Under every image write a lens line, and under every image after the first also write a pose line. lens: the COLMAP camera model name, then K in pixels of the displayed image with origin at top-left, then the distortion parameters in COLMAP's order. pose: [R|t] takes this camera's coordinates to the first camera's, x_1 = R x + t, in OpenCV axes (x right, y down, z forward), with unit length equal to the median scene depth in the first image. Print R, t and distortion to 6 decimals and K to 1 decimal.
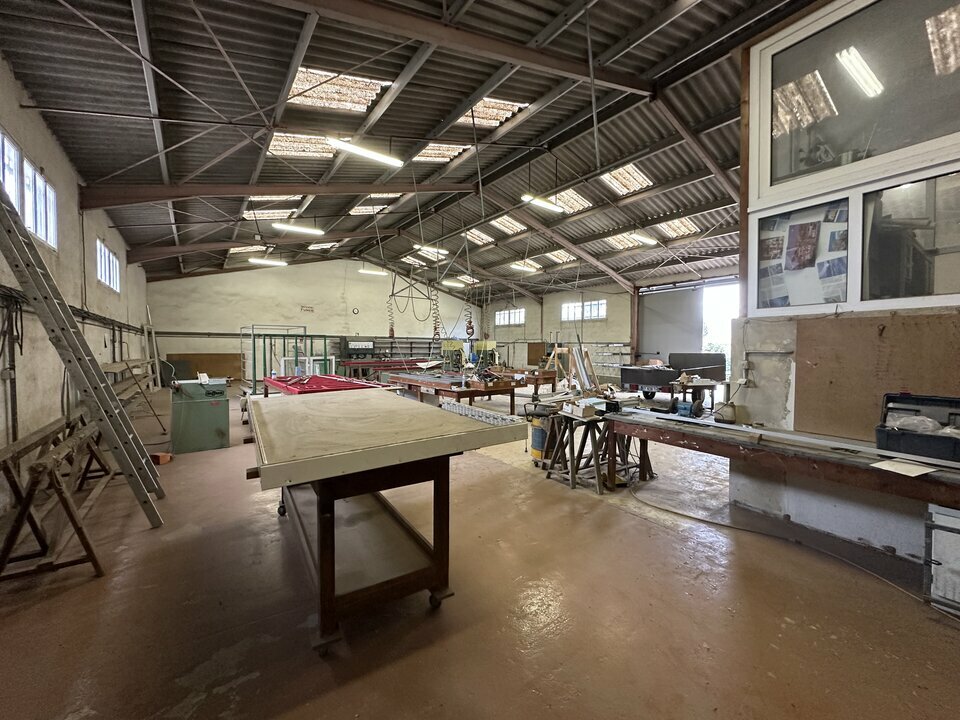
lens RADIAL K [[382.0, 0, 480.0], [0, 382.0, 360.0], [0, 0, 1]] dist [-0.001239, 0.000227]
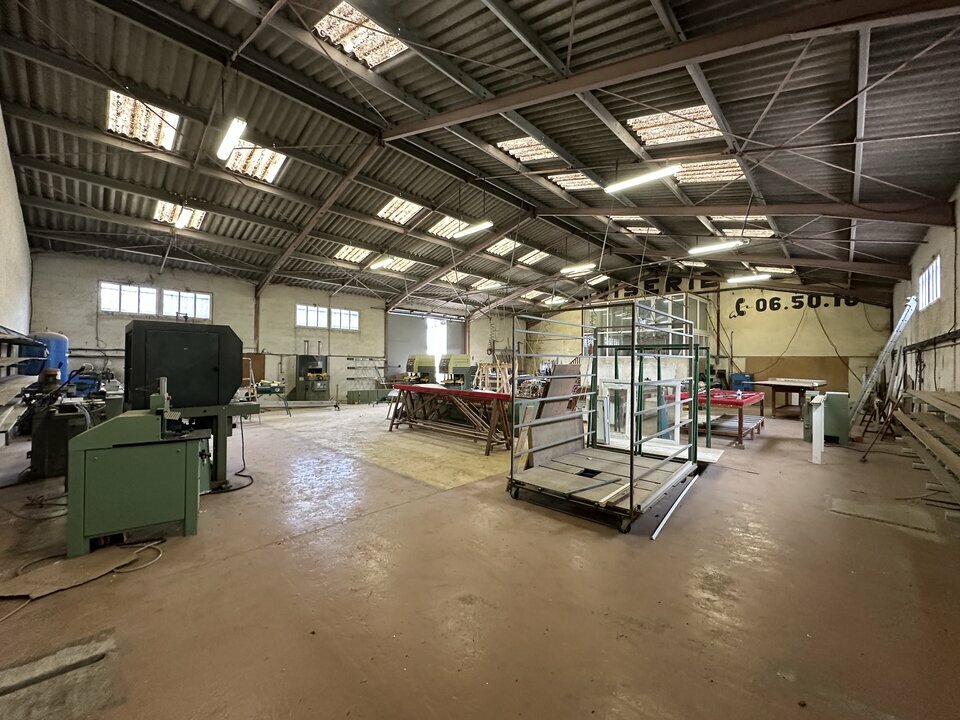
lens RADIAL K [[382.0, 0, 480.0], [0, 382.0, 360.0], [0, 0, 1]] dist [-0.001239, 0.000227]
pose [[-0.154664, -0.000805, 0.987967, -0.652397], [0.022934, 0.999727, 0.004405, -0.031708], [-0.987701, 0.023339, -0.154603, 0.824665]]
